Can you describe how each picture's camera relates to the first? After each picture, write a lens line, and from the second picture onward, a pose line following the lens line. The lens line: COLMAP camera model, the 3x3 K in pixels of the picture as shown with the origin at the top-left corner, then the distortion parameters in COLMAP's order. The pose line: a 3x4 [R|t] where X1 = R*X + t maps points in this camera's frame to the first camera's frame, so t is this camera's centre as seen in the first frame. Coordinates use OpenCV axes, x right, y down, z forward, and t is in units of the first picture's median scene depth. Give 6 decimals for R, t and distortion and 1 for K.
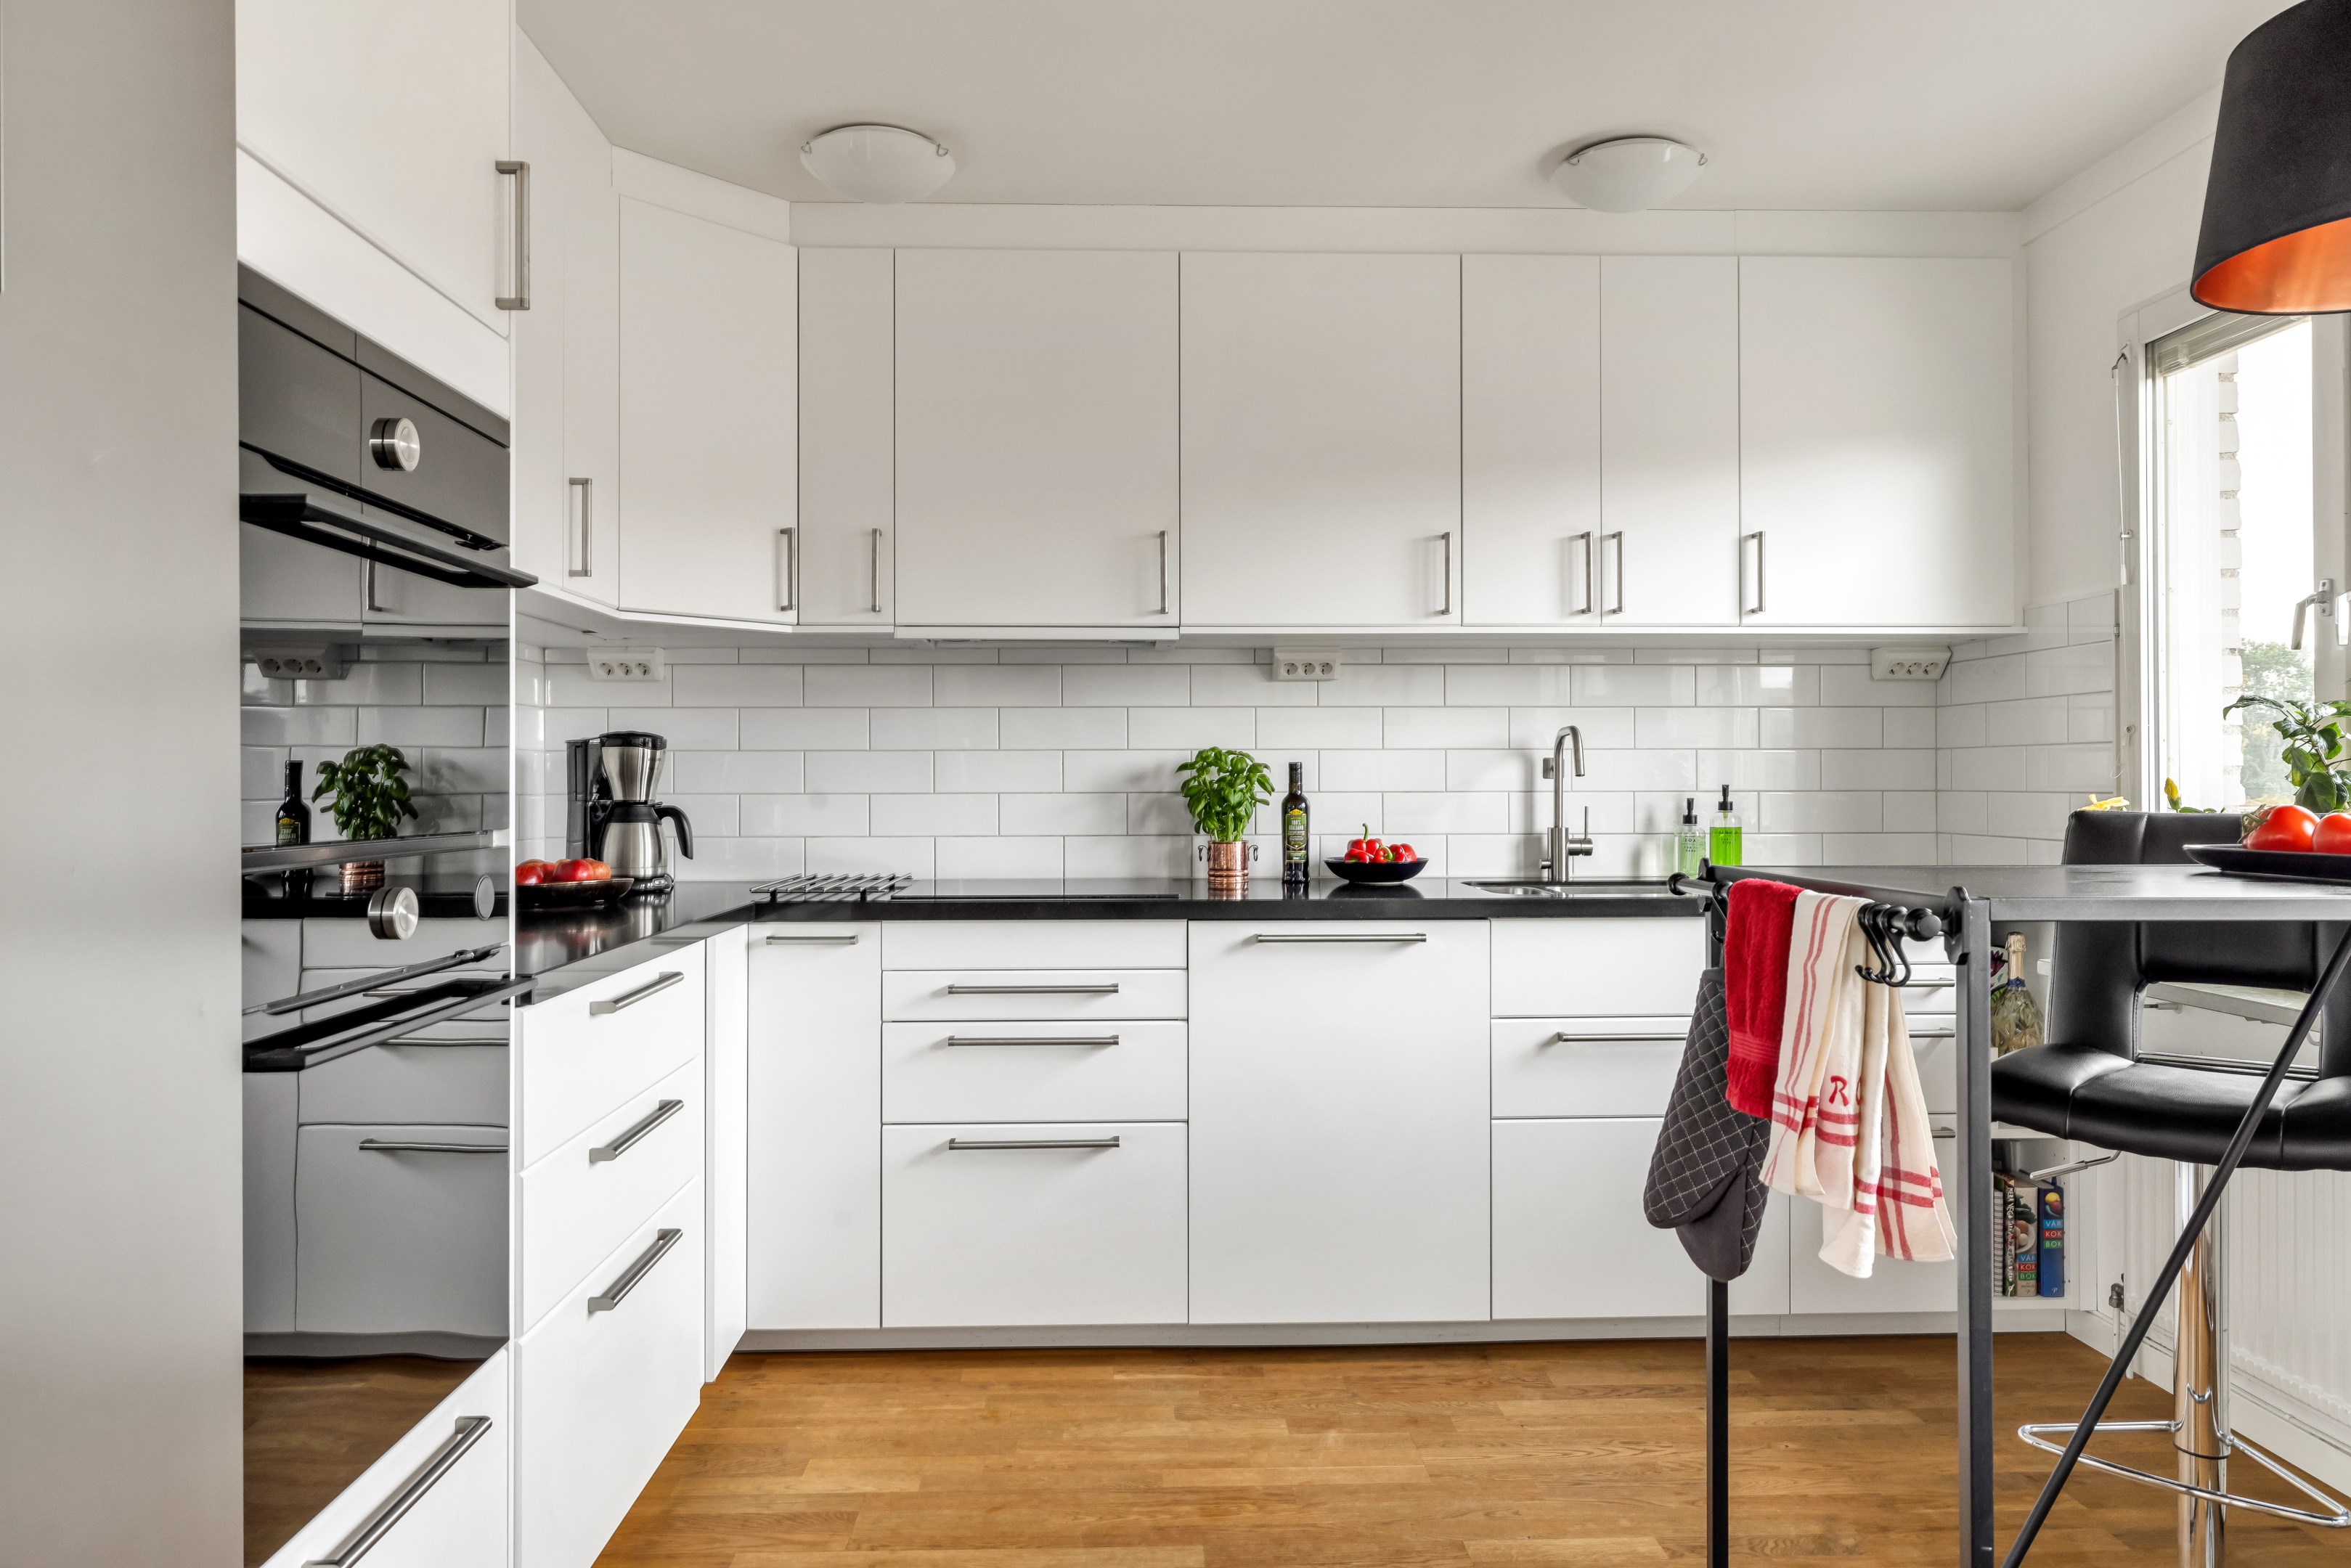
lens RADIAL K [[1560.6, 0, 1175.5], [0, 1560.6, 784.0], [0, 0, 1]] dist [0.000936, 0.003278]
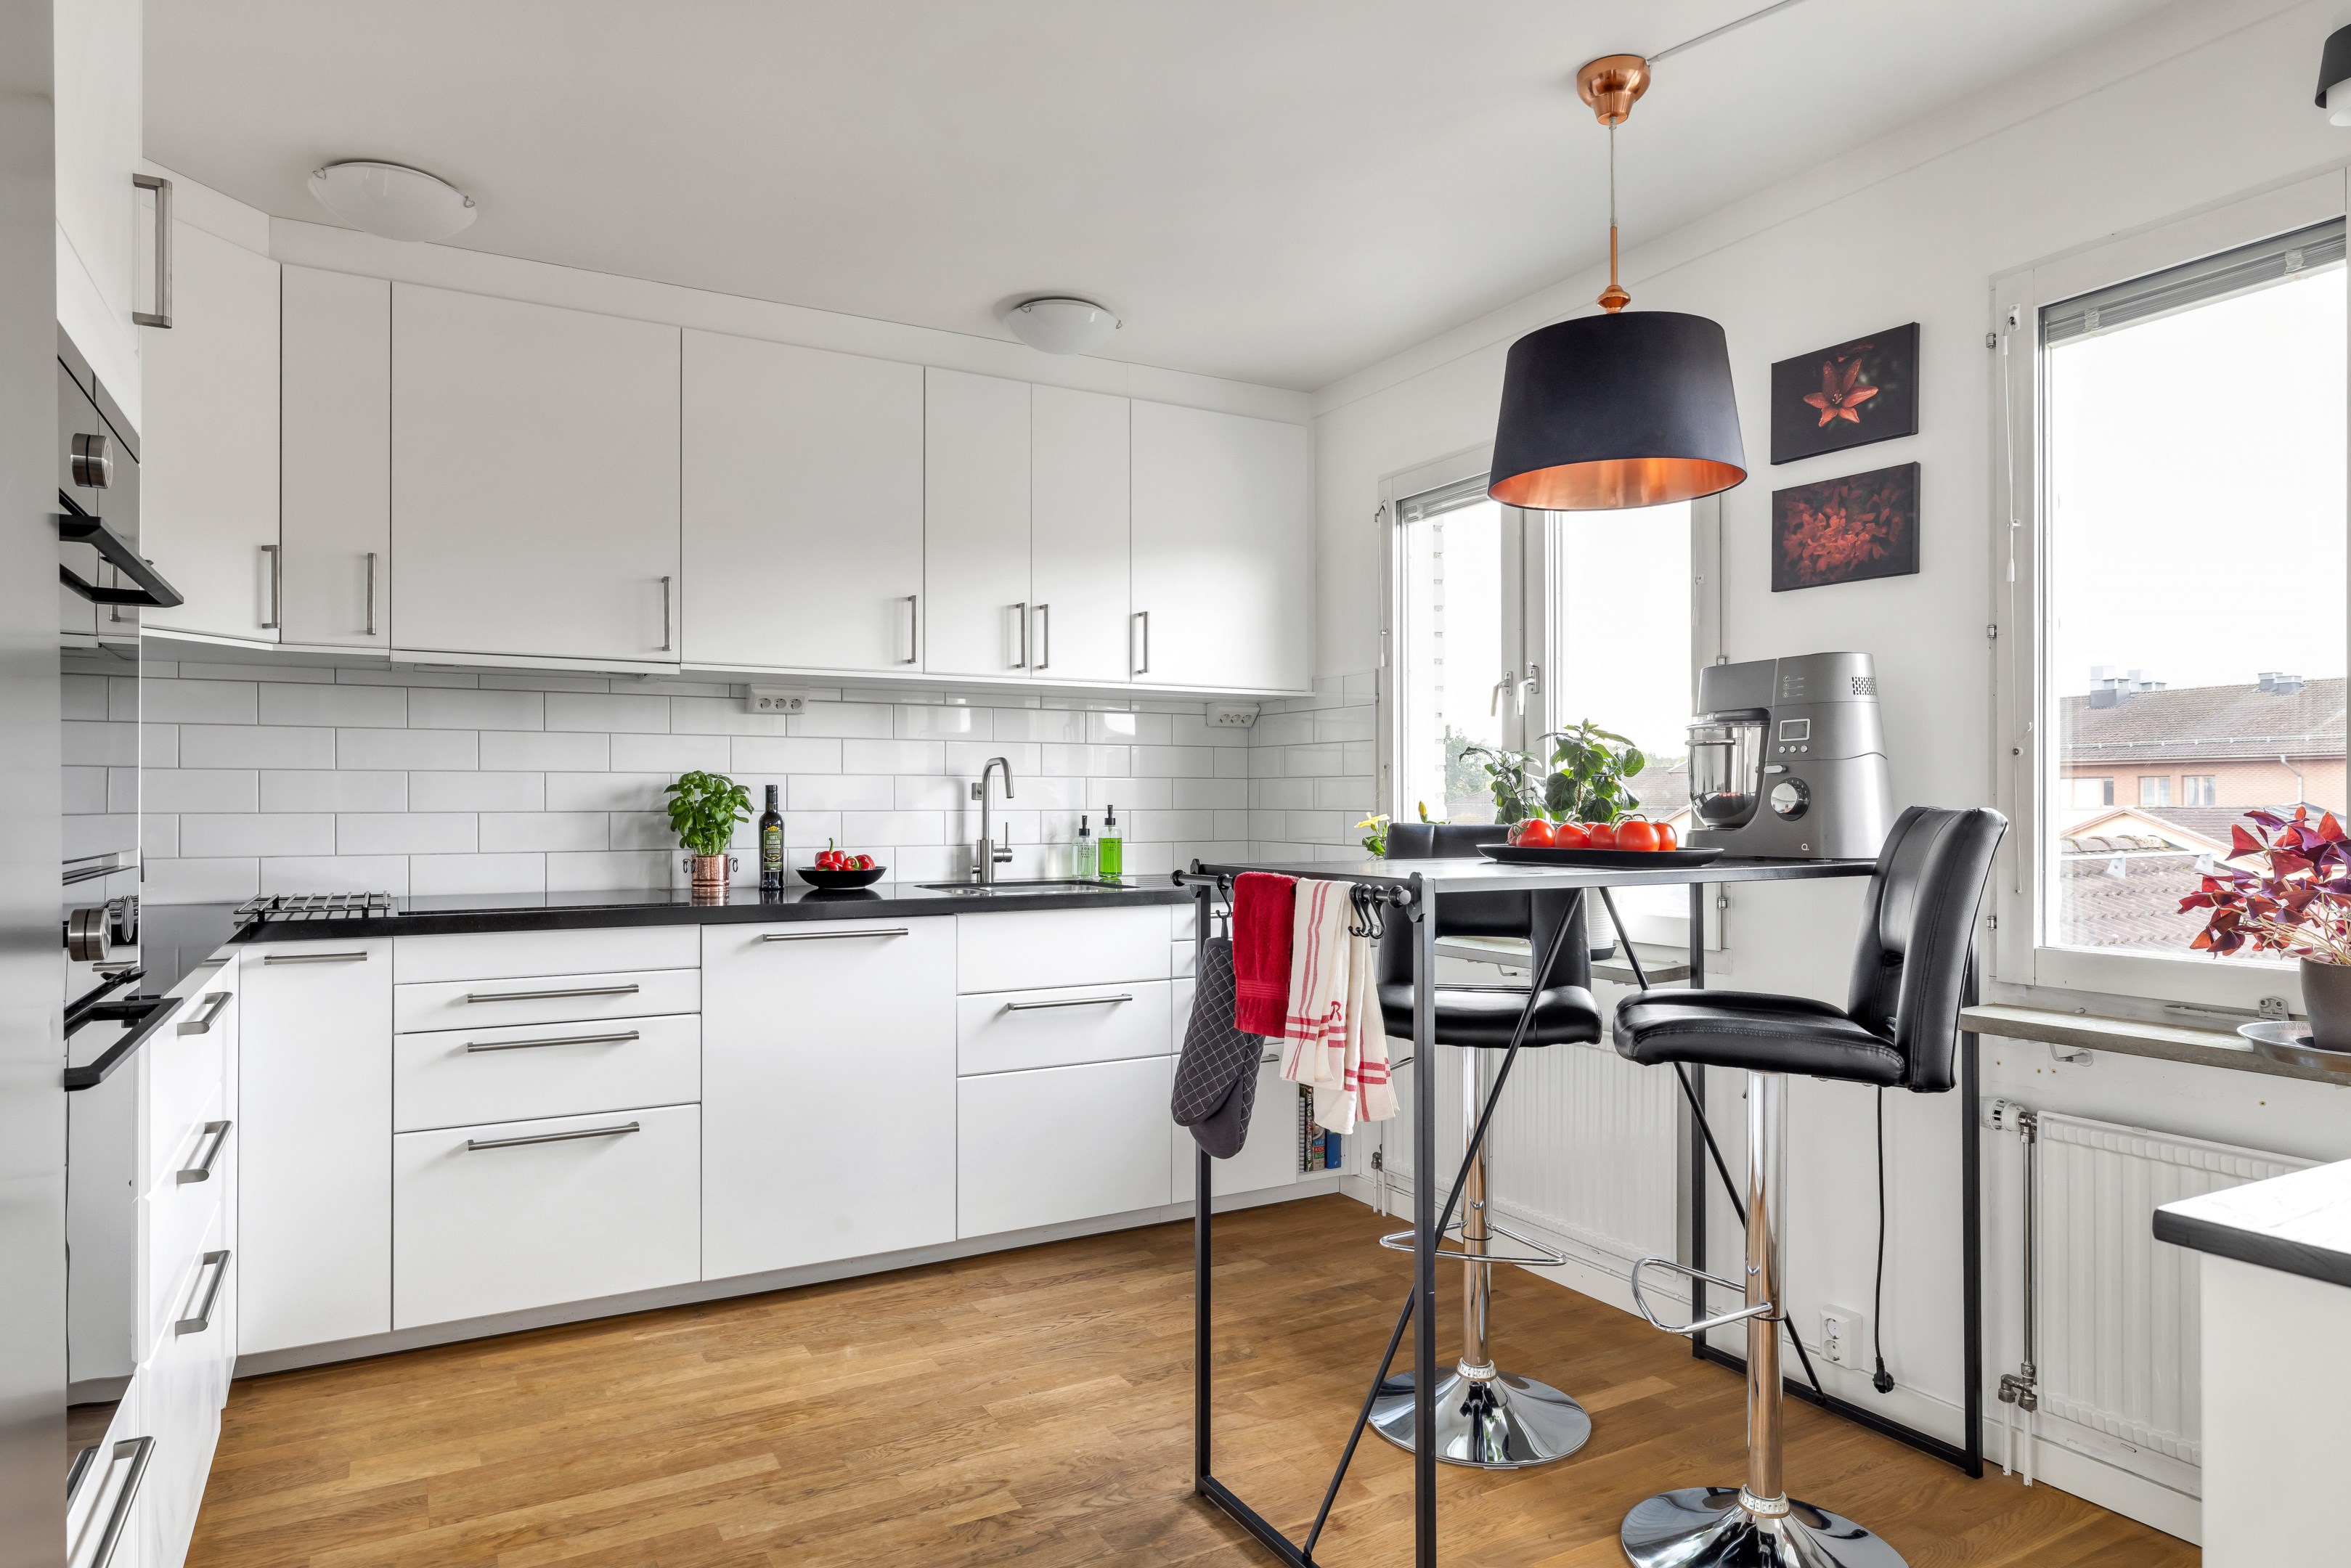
lens RADIAL K [[1387.4, 0, 1175.4], [0, 1387.4, 810.3], [0, 0, 1]] dist [0.000450, 0.001263]
pose [[0.888923, -0.000658, 0.458056, -0.148938], [-0.001677, 0.999988, 0.004691, -0.000641], [-0.458054, -0.004938, 0.888911, -0.050261]]
